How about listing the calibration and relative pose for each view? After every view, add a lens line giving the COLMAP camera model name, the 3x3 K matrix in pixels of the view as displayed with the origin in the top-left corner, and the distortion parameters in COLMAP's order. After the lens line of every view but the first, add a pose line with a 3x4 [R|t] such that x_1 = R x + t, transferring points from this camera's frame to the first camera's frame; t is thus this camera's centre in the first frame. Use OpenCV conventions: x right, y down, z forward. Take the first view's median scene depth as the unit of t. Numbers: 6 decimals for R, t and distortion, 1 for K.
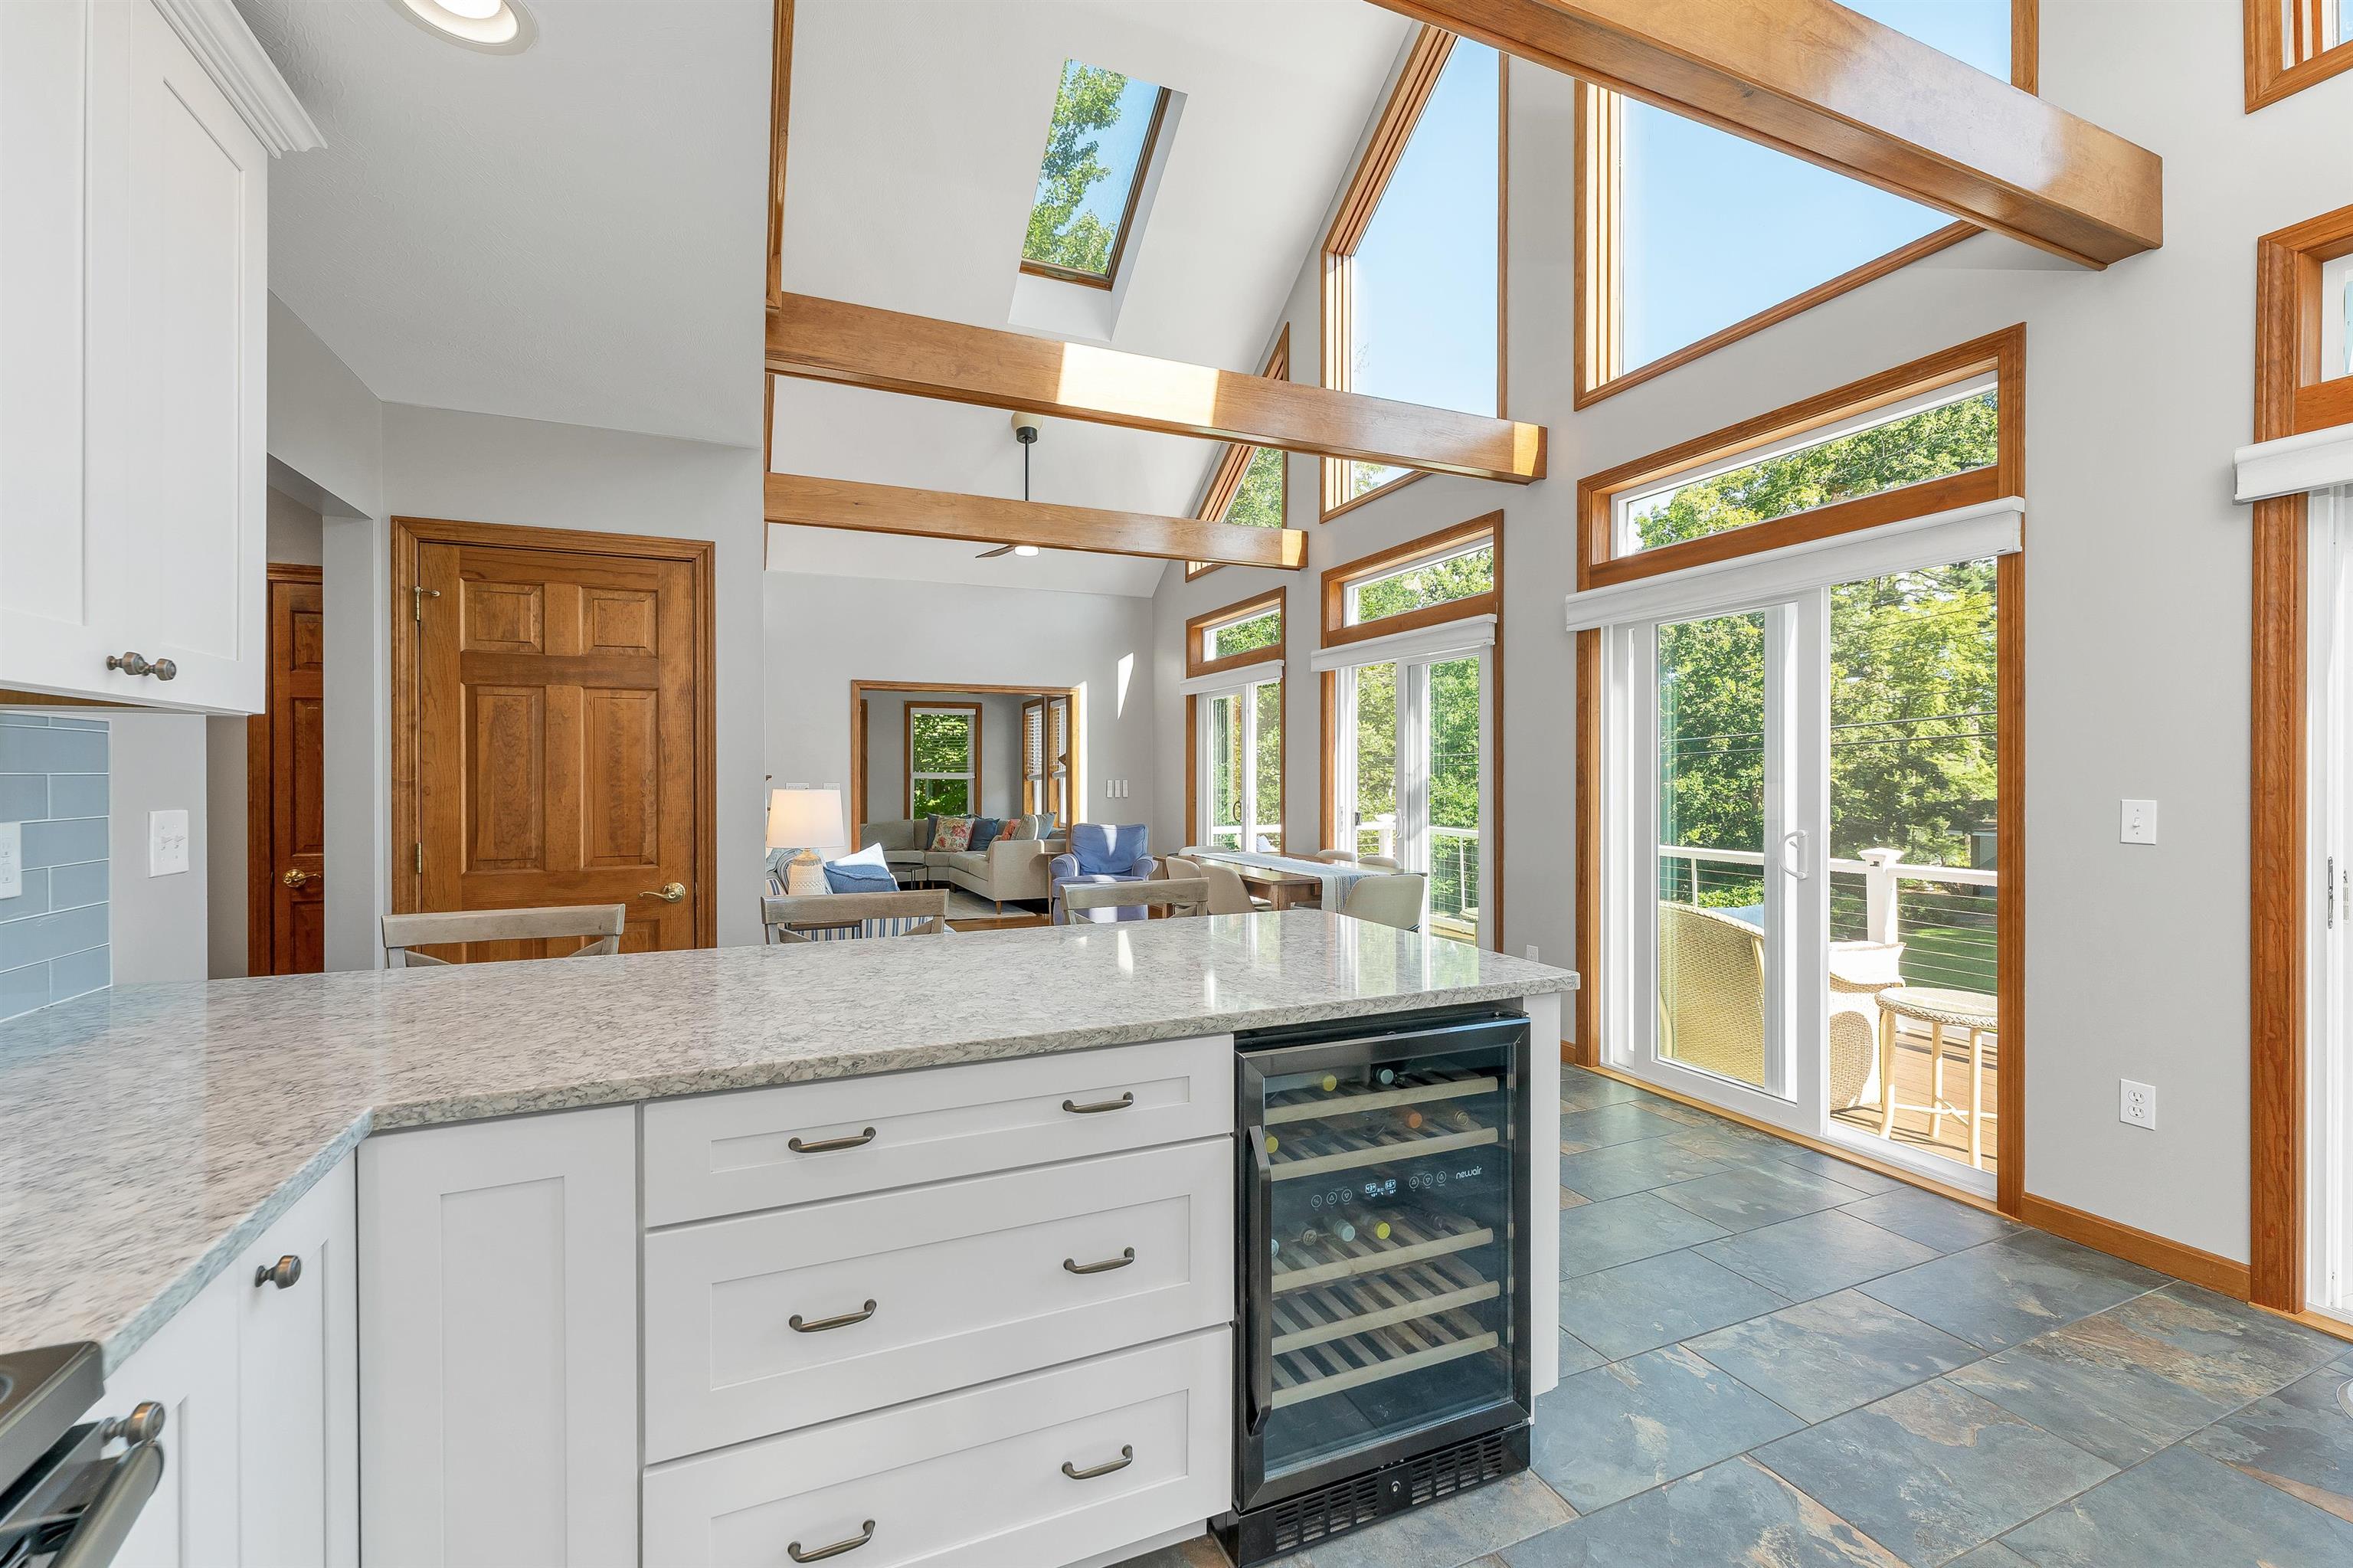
lens RADIAL K [[967.2, 0, 1189.1], [0, 967.2, 770.7], [0, 0, 1]] dist [0.001092, 0.000407]
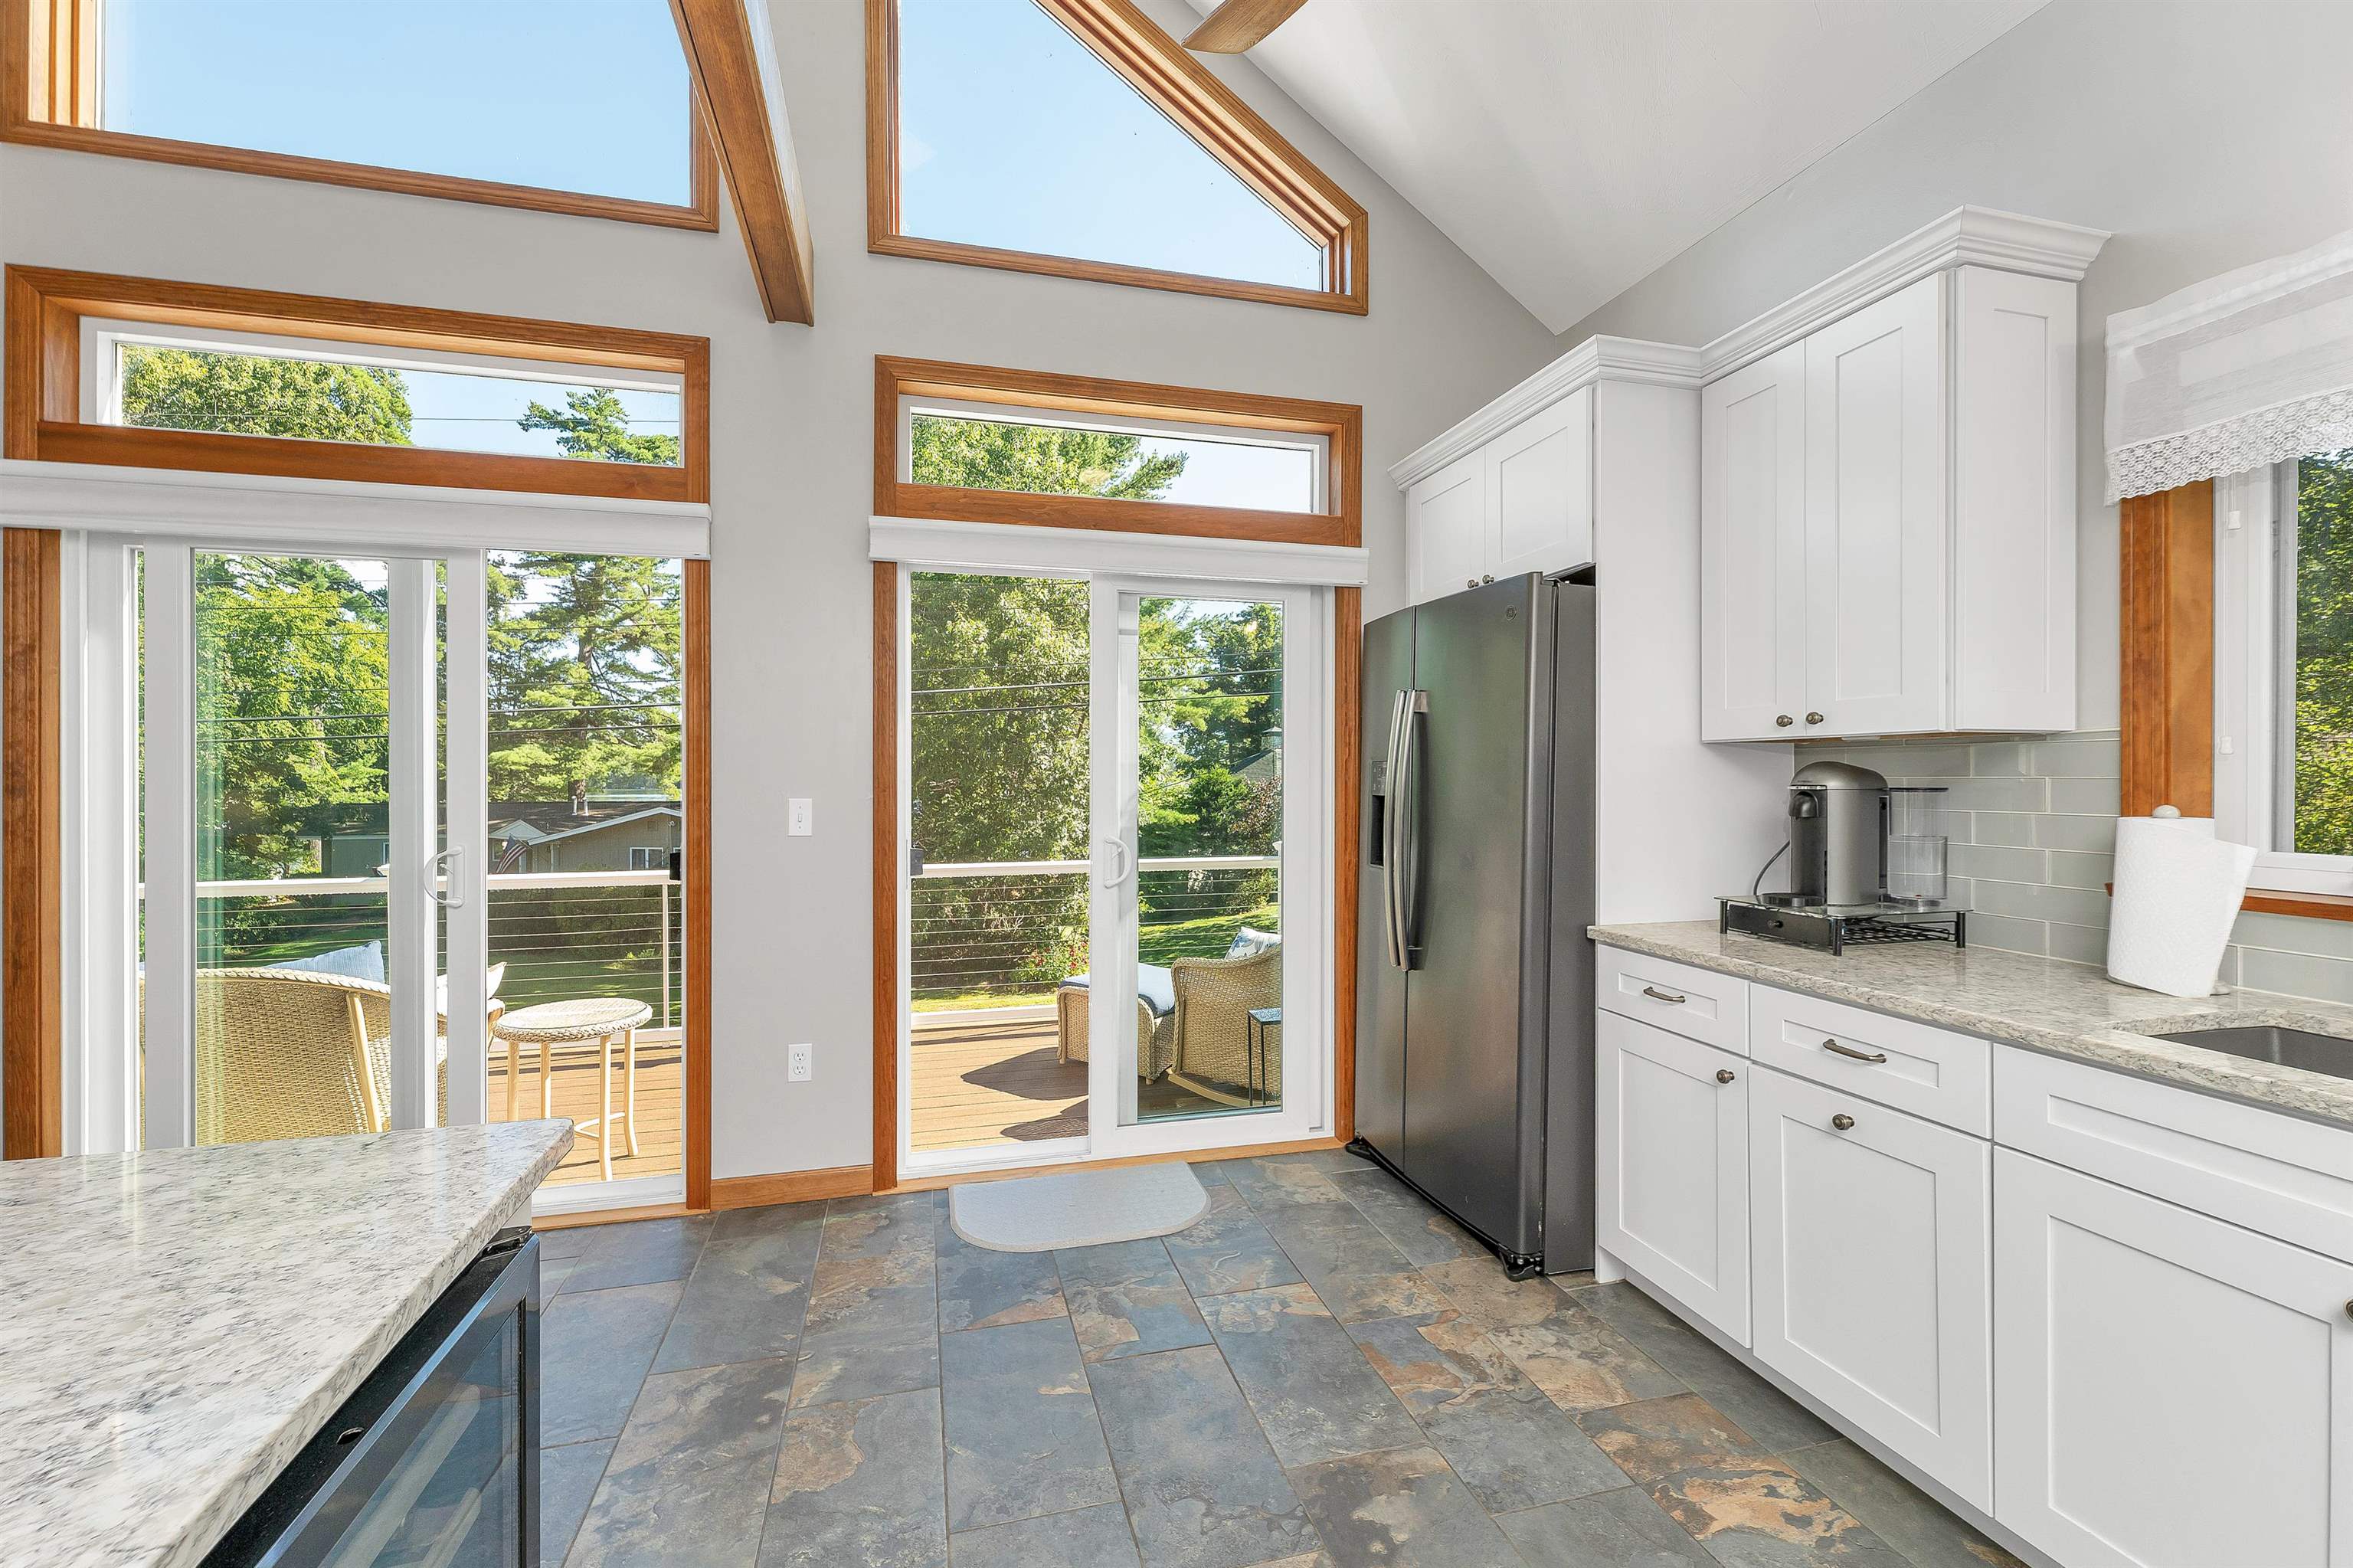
lens RADIAL K [[967.2, 0, 1138.8], [0, 967.2, 769.3], [0, 0, 1]] dist [0.001092, 0.000407]
pose [[0.167518, 0.008588, 0.985832, -0.058665], [-0.003840, 0.999960, -0.008058, 0.003279], [-0.985862, -0.002436, 0.167545, 0.281580]]
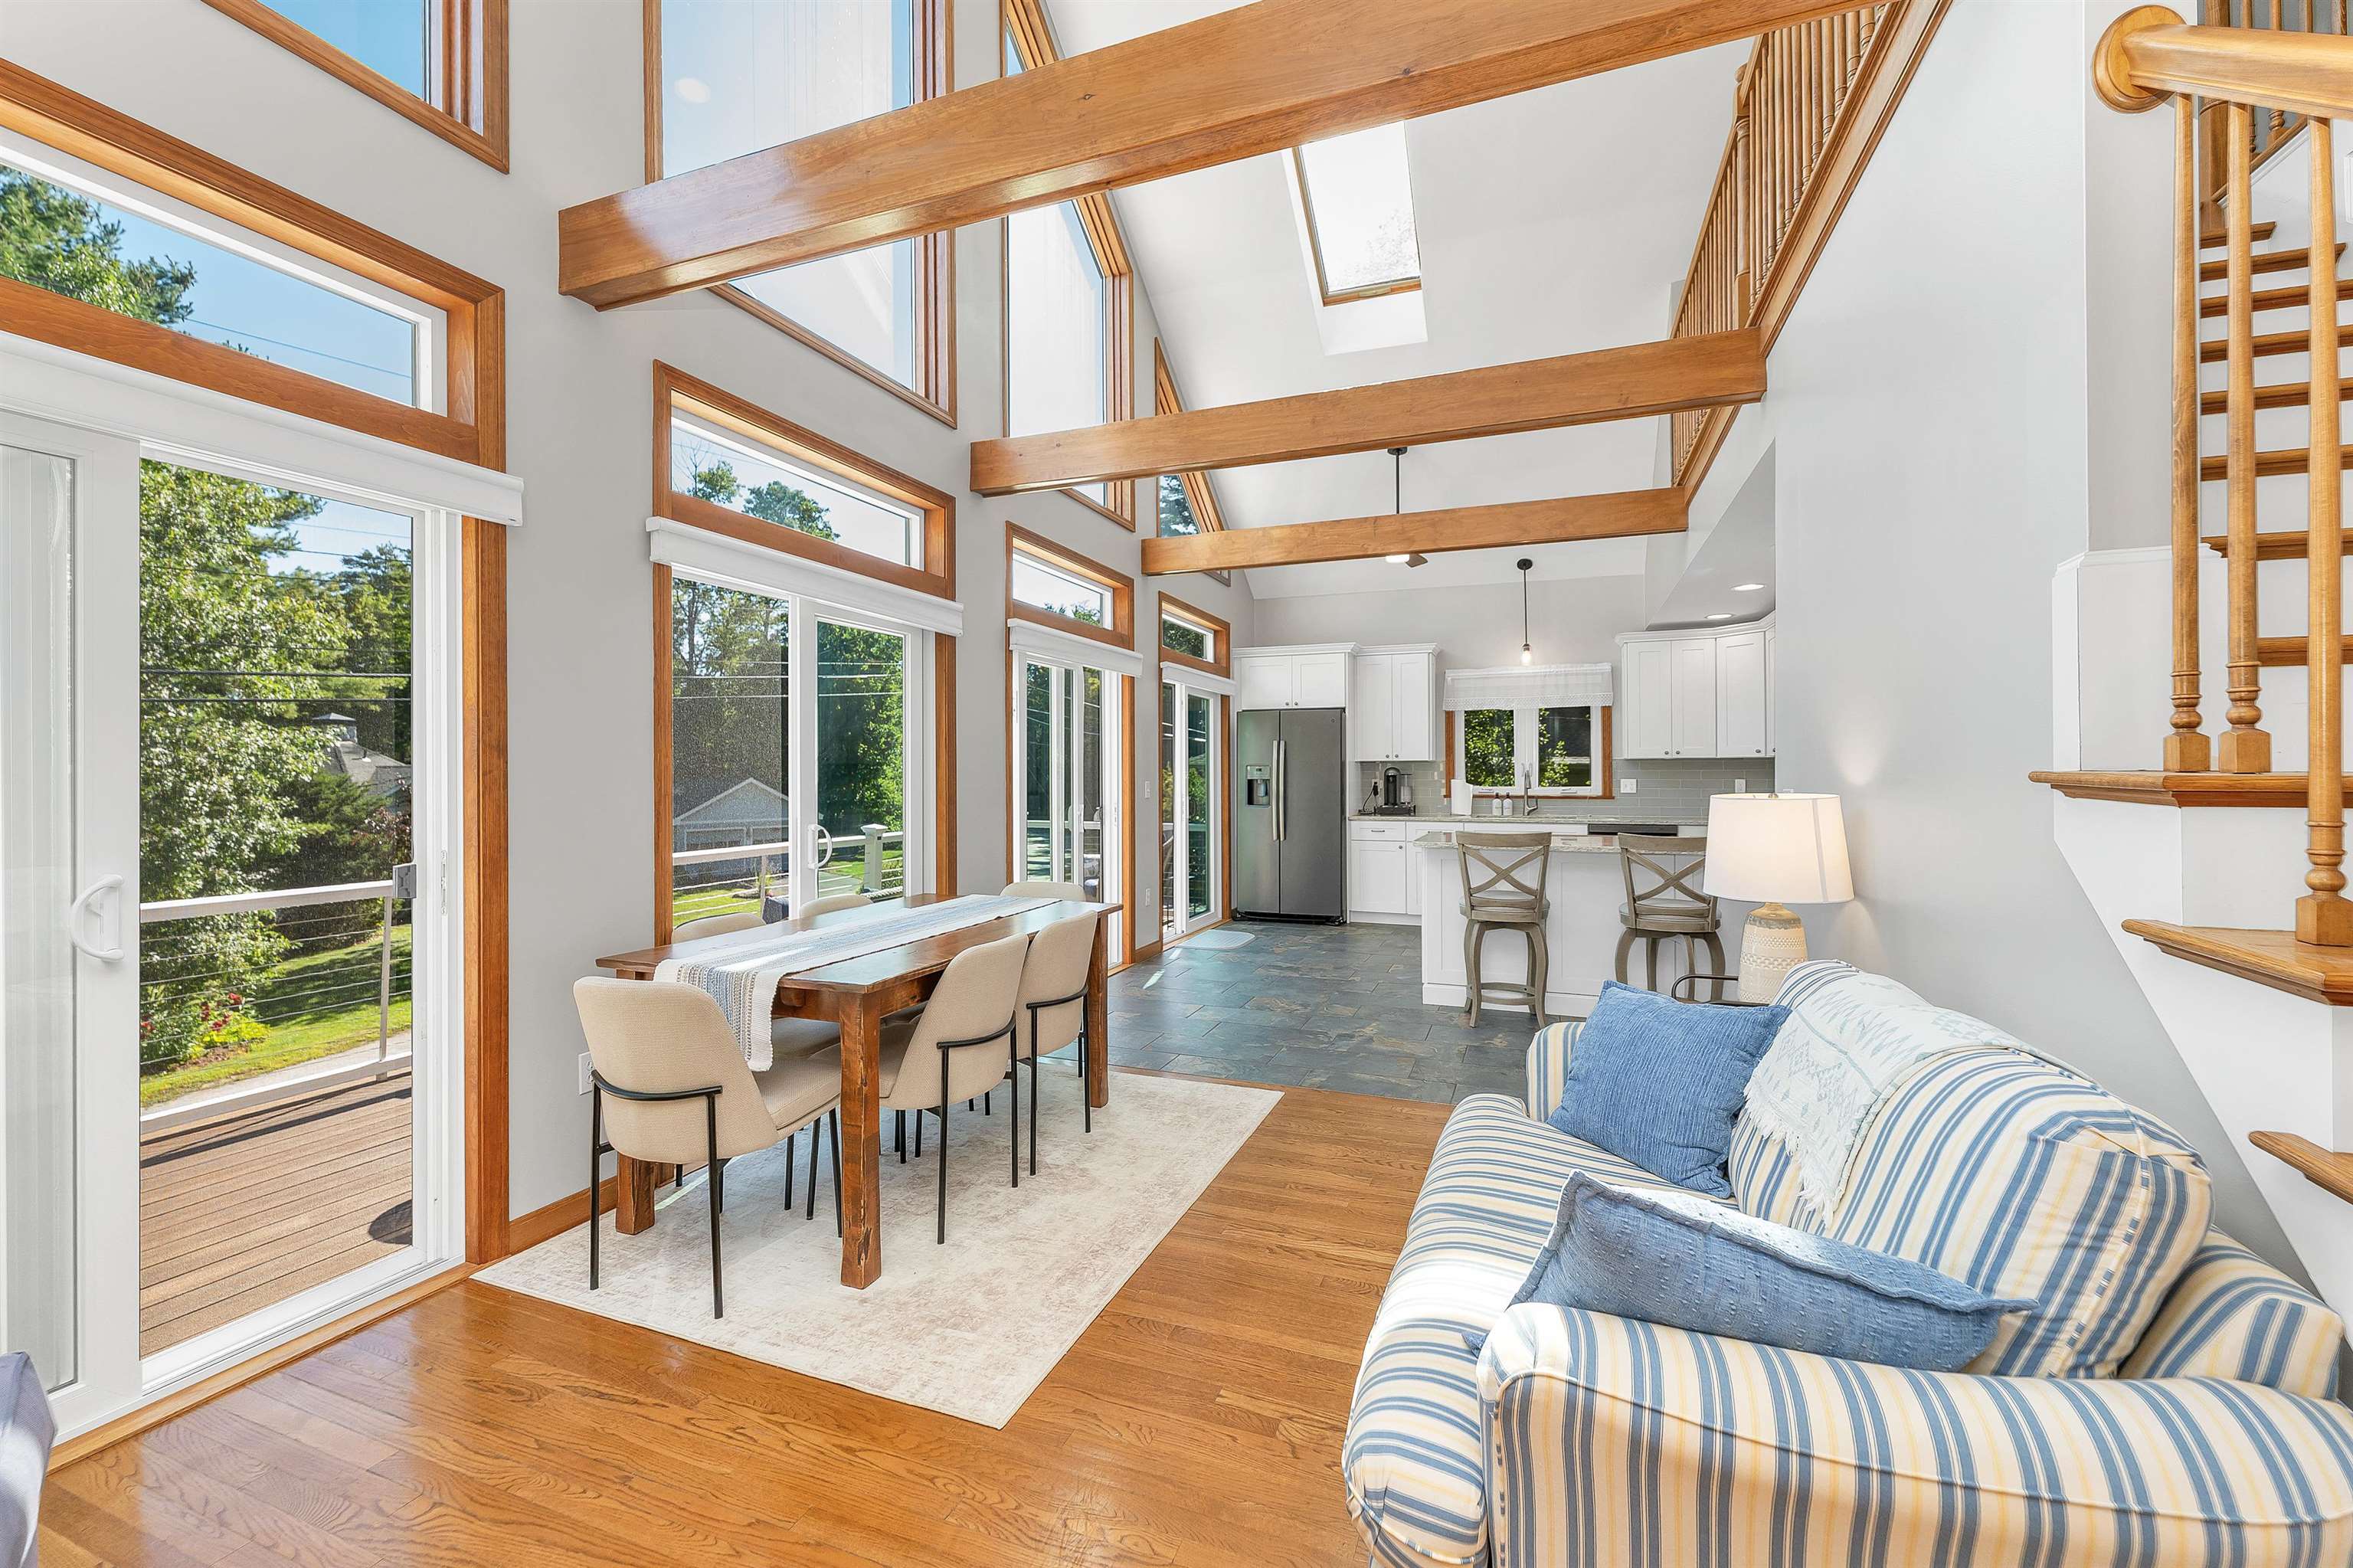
lens RADIAL K [[967.2, 0, 1126.1], [0, 967.2, 774.1], [0, 0, 1]] dist [0.001092, 0.000407]
pose [[-0.674787, 0.001885, 0.738010, -0.650395], [-0.000765, 0.999994, -0.003254, 0.014572], [-0.738012, -0.002760, -0.674782, 1.963324]]
